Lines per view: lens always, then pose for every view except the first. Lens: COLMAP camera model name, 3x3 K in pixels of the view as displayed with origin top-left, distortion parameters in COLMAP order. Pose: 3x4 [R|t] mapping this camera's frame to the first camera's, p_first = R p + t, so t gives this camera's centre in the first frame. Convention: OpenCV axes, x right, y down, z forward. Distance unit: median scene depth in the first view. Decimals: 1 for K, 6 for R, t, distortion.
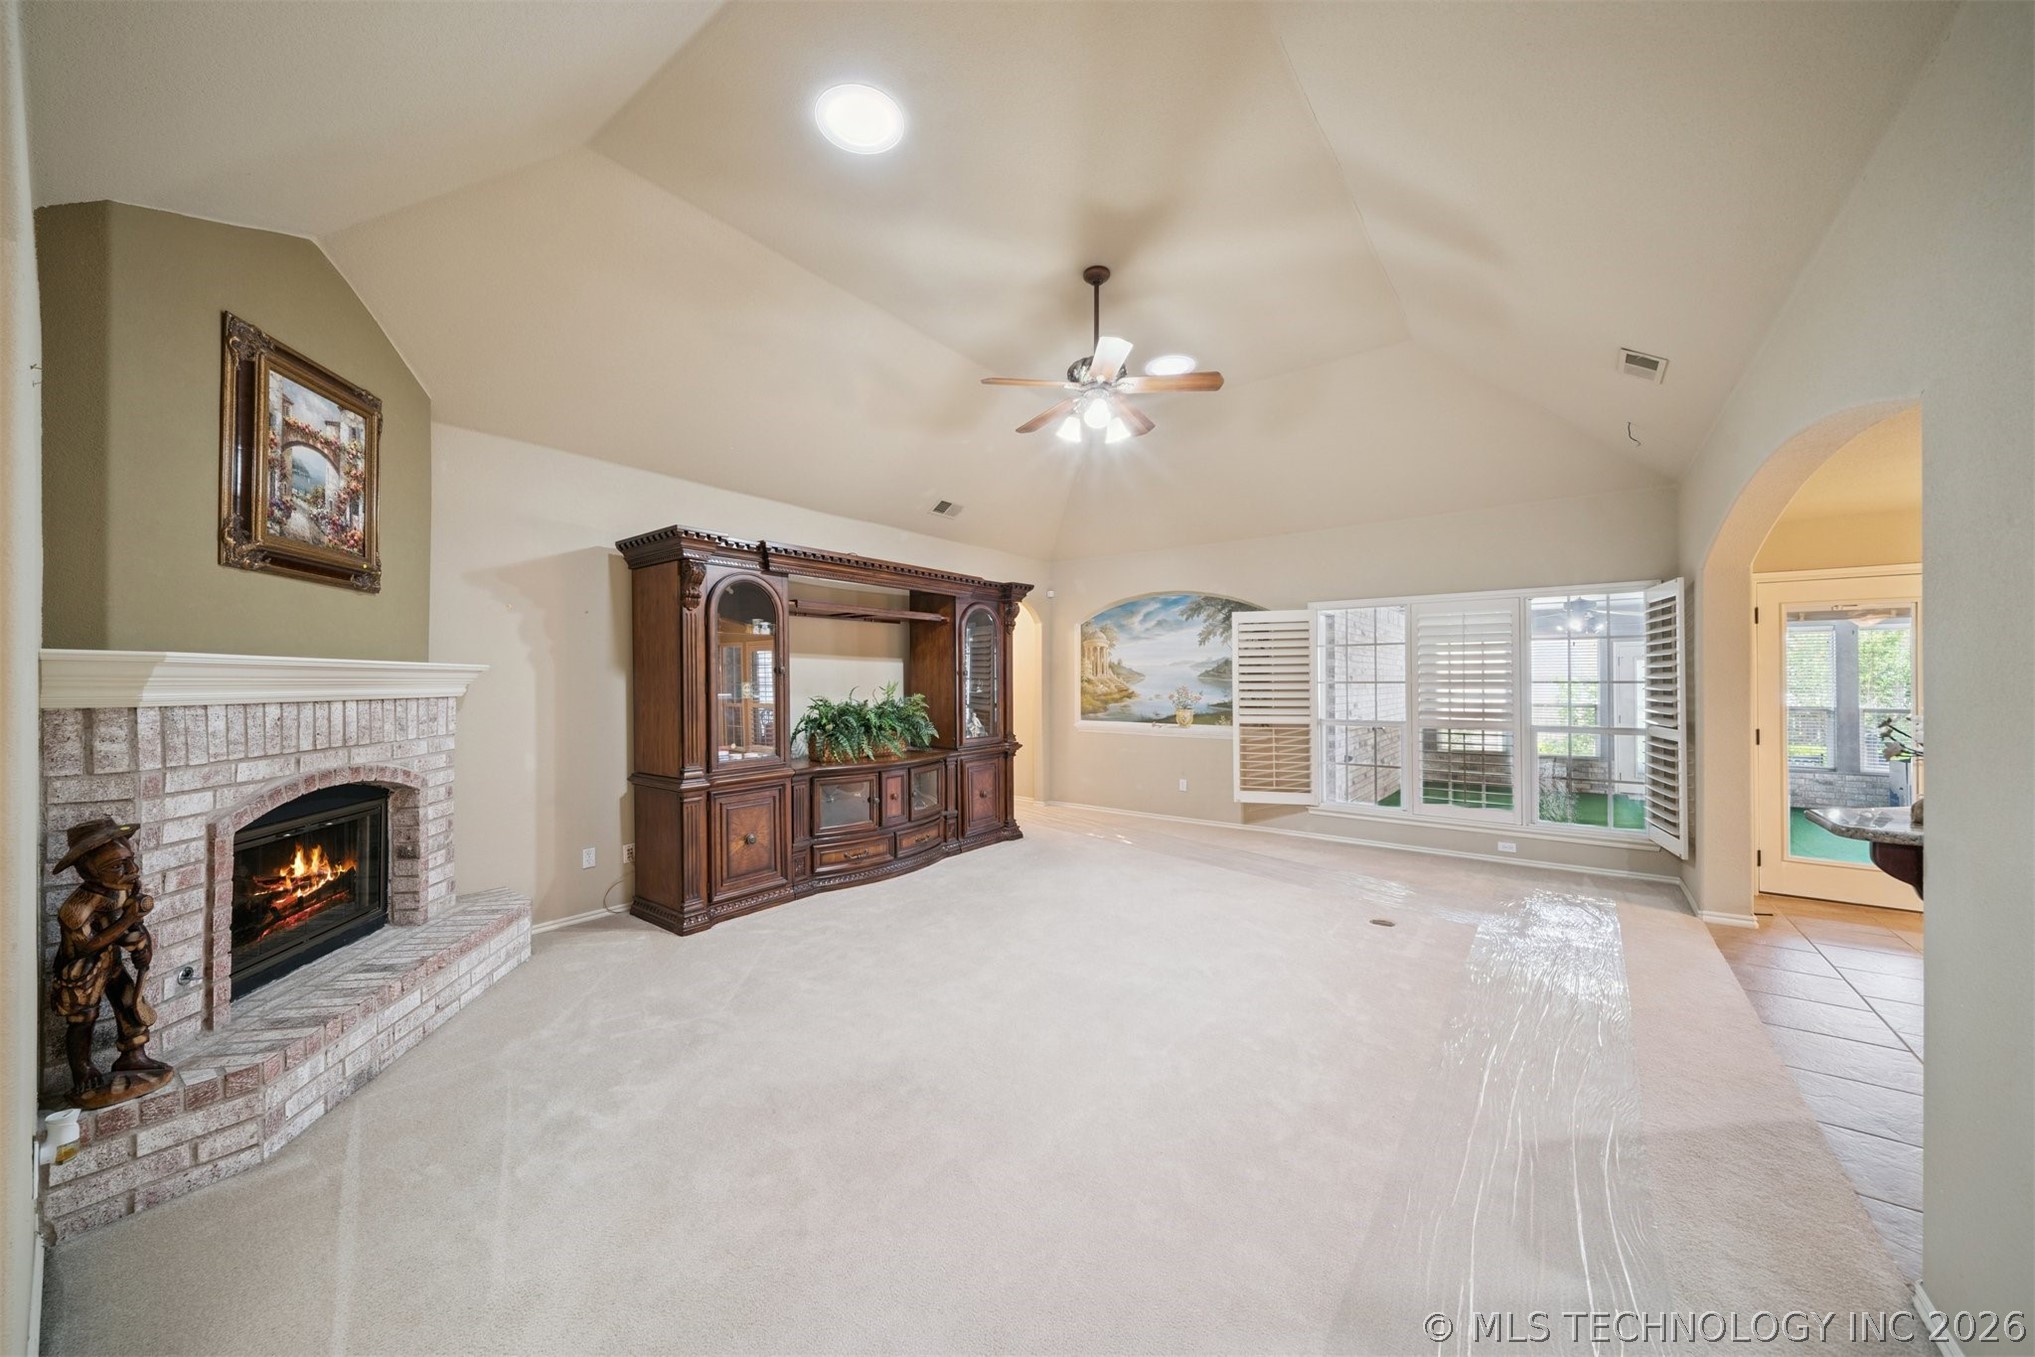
lens RADIAL K [[711.6, 0, 1004.2], [0, 711.6, 678.9], [0, 0, 1]] dist [0.008352, -0.003291]
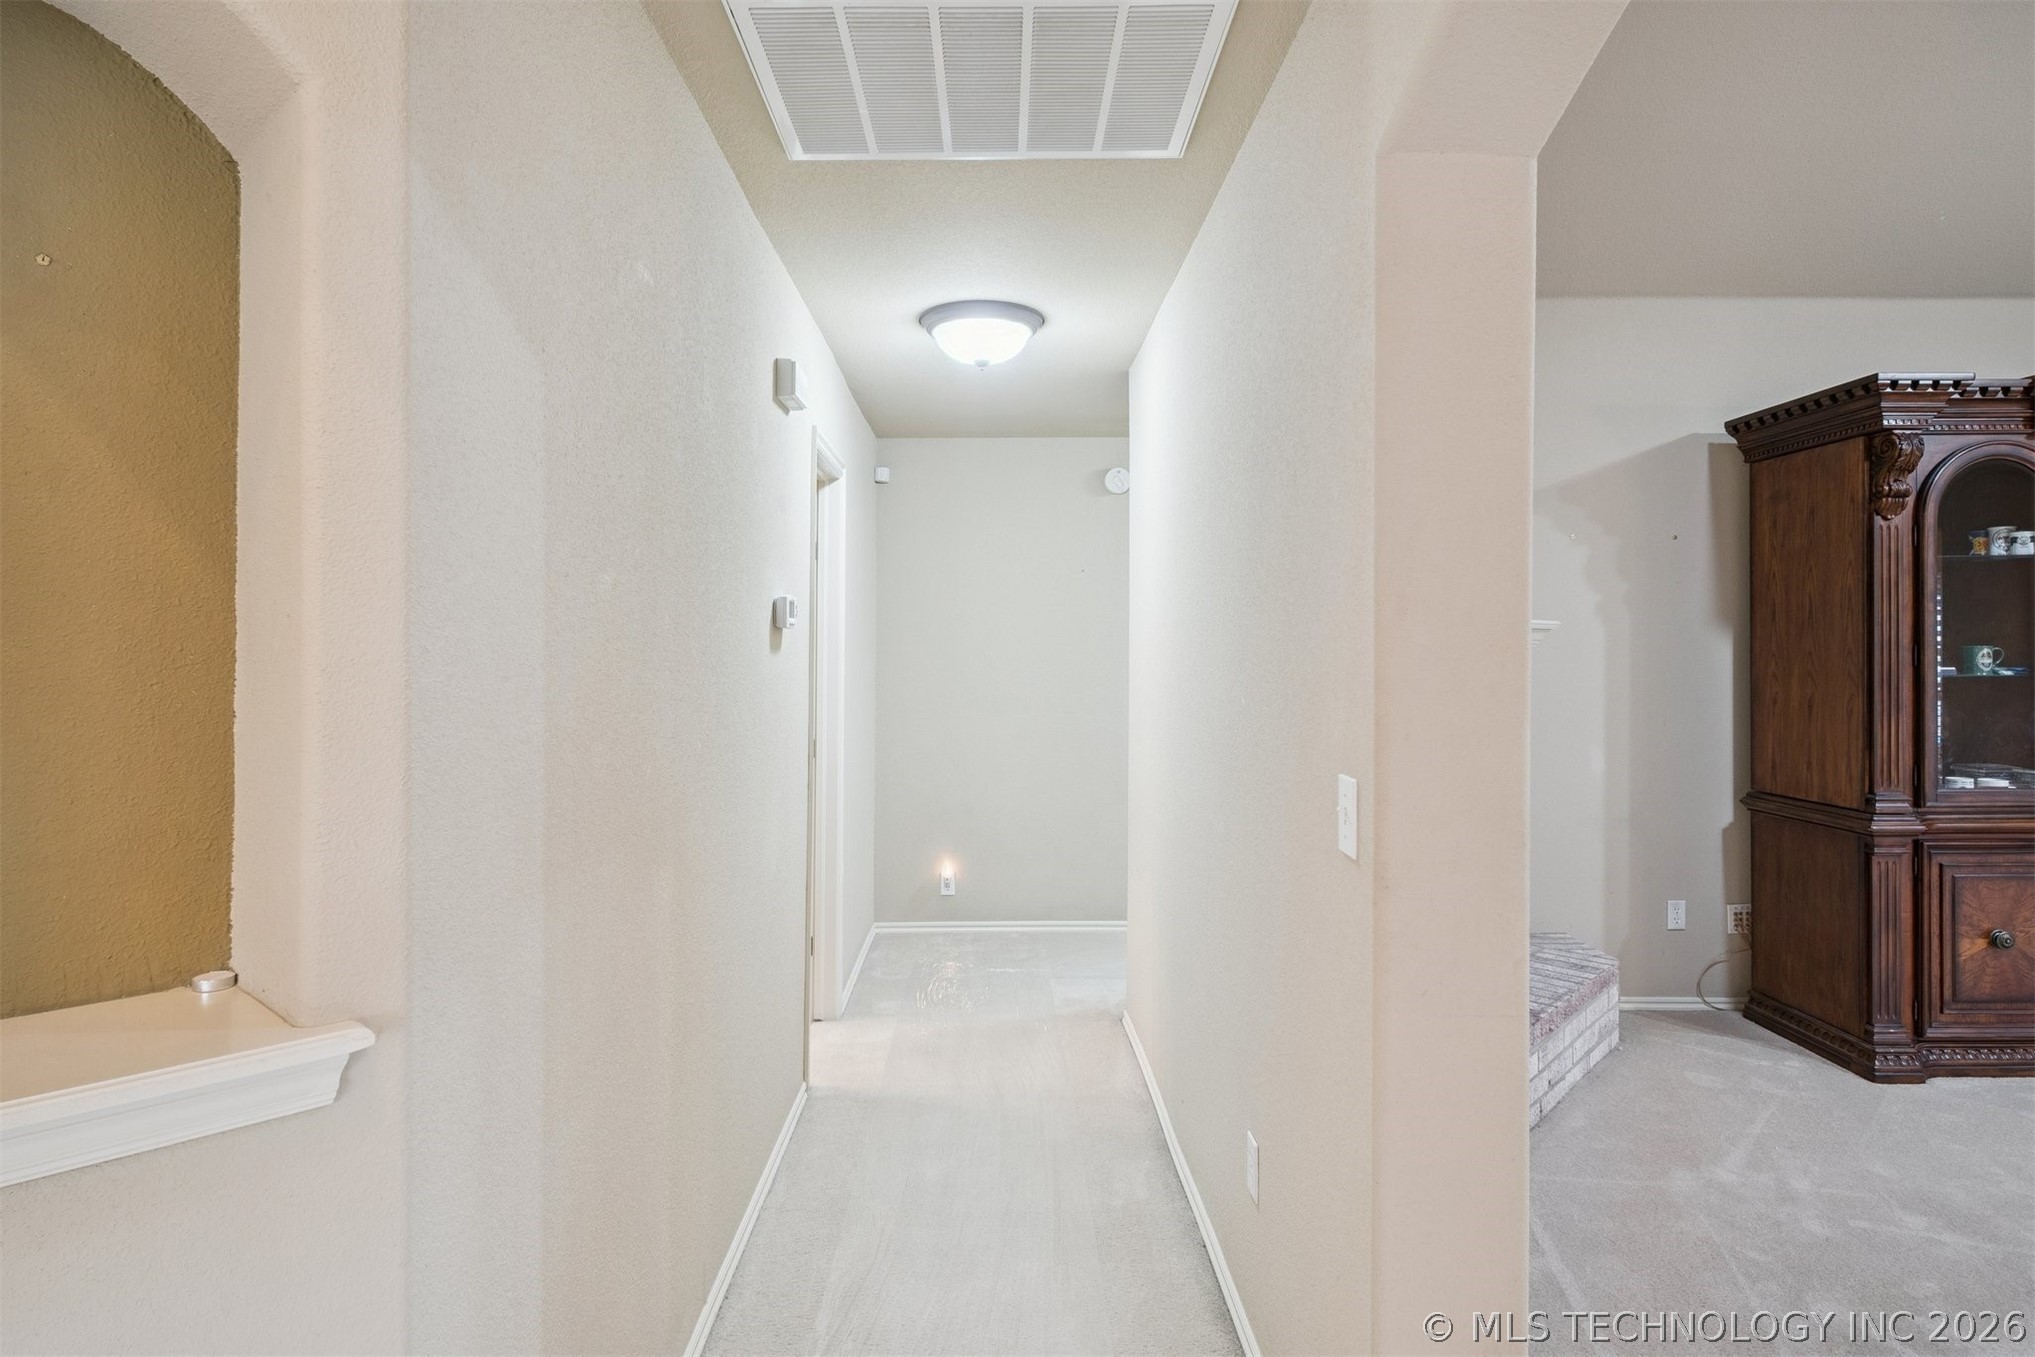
lens RADIAL K [[1082.1, 0, 976.4], [0, 1082.1, 659.4], [0, 0, 1]] dist [0.004874, -0.008891]
pose [[0.597107, 0.011139, -0.802084, -0.179487], [0.003384, 0.999860, 0.016405, -0.001147], [0.802154, -0.012510, 0.596986, -0.105508]]
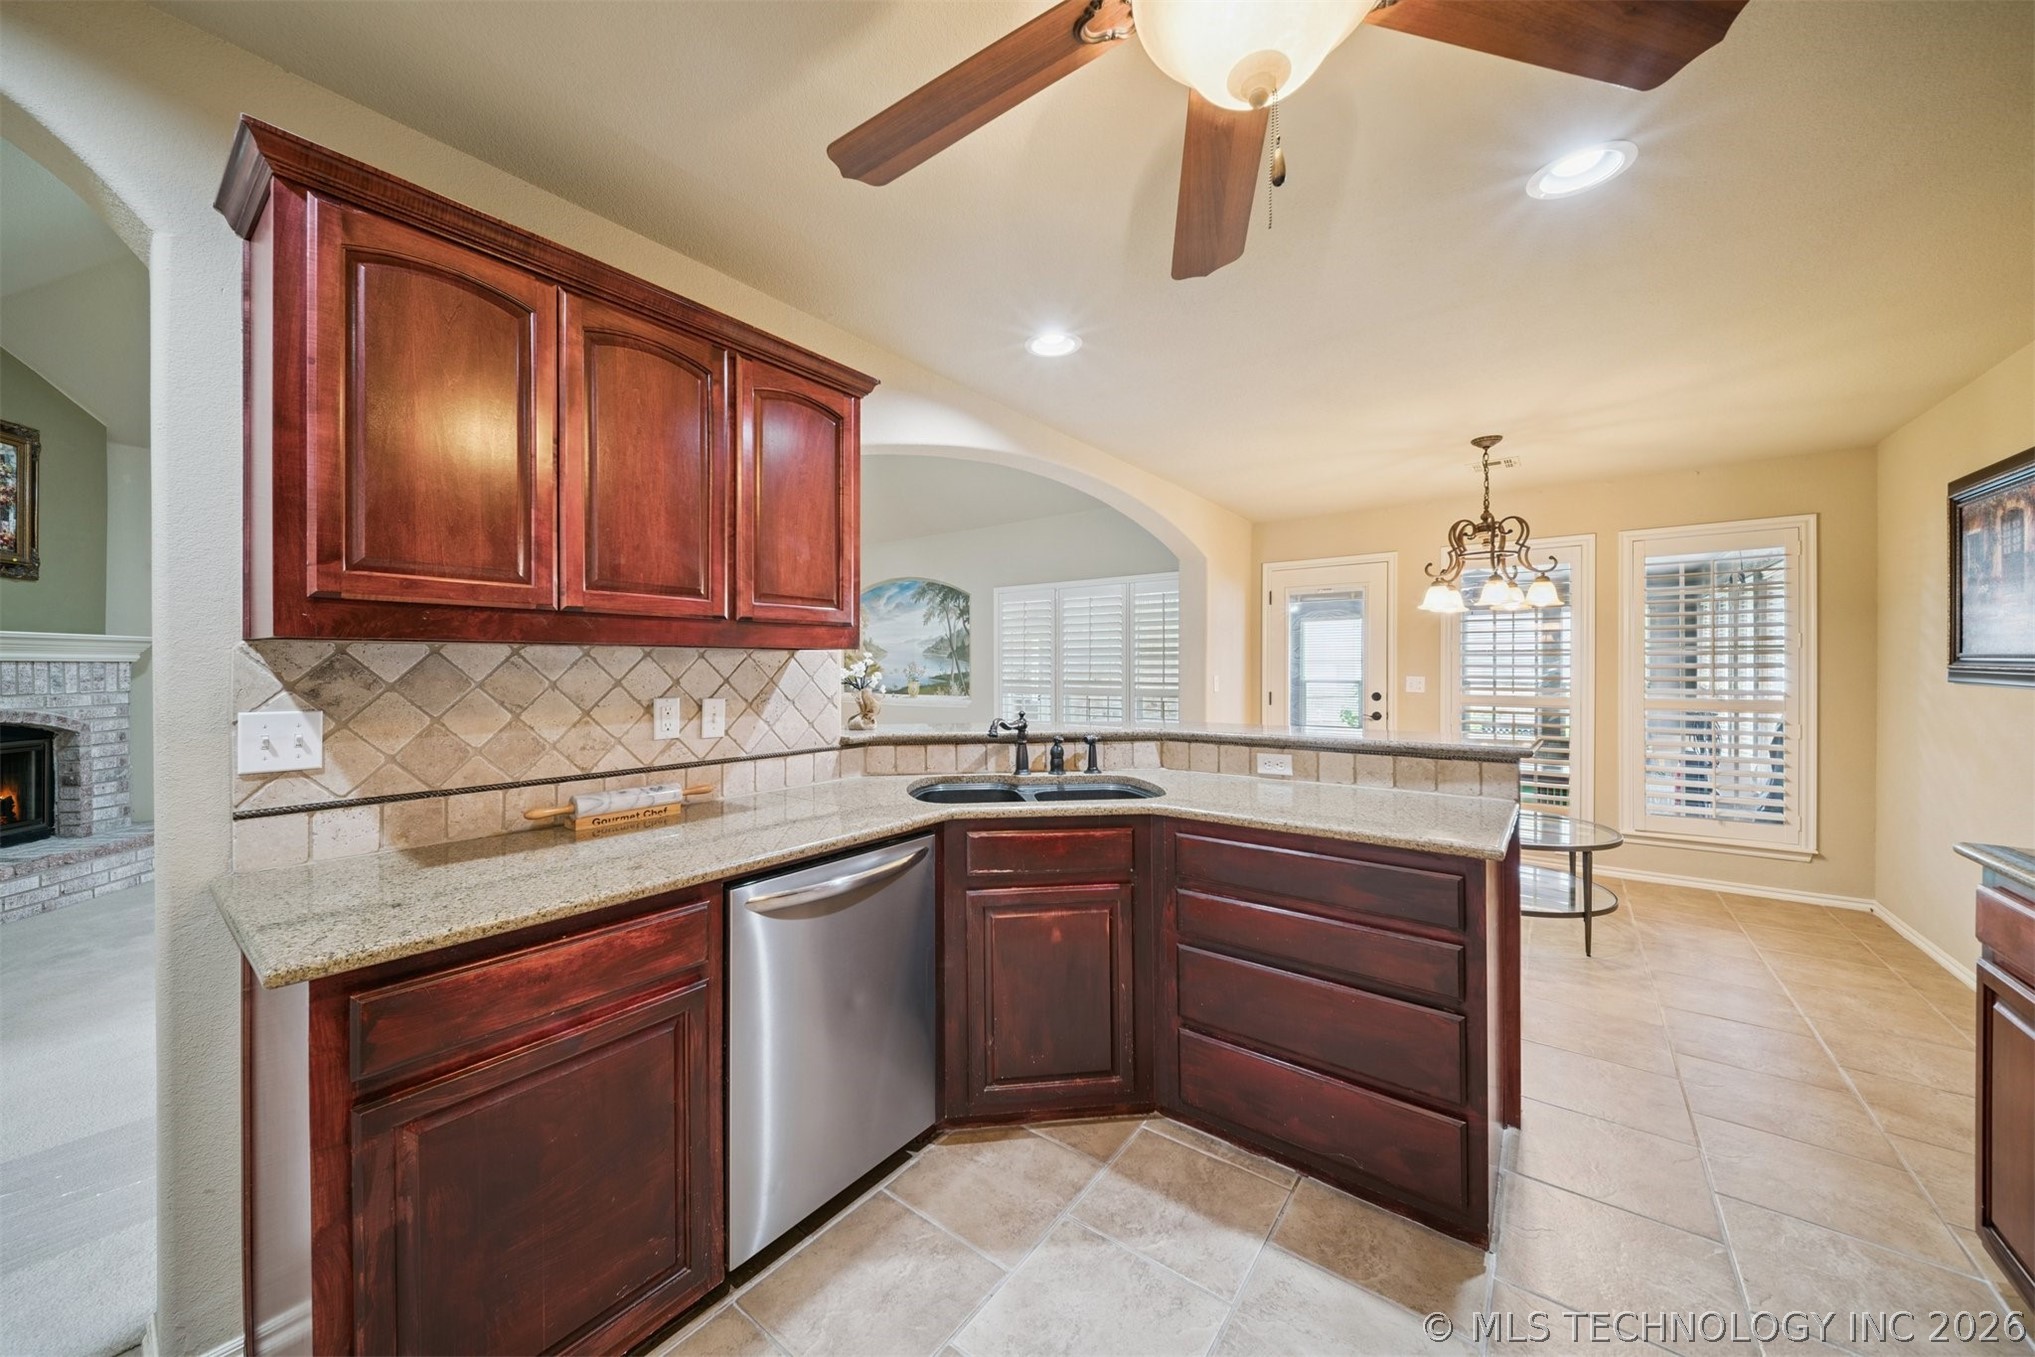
lens RADIAL K [[711.6, 0, 995.6], [0, 711.6, 667.8], [0, 0, 1]] dist [0.008352, -0.003291]
pose [[0.999983, 0.001027, -0.005706, 0.684368], [-0.000988, 0.999977, 0.006771, 0.022625], [0.005713, -0.006766, 0.999961, -0.226393]]
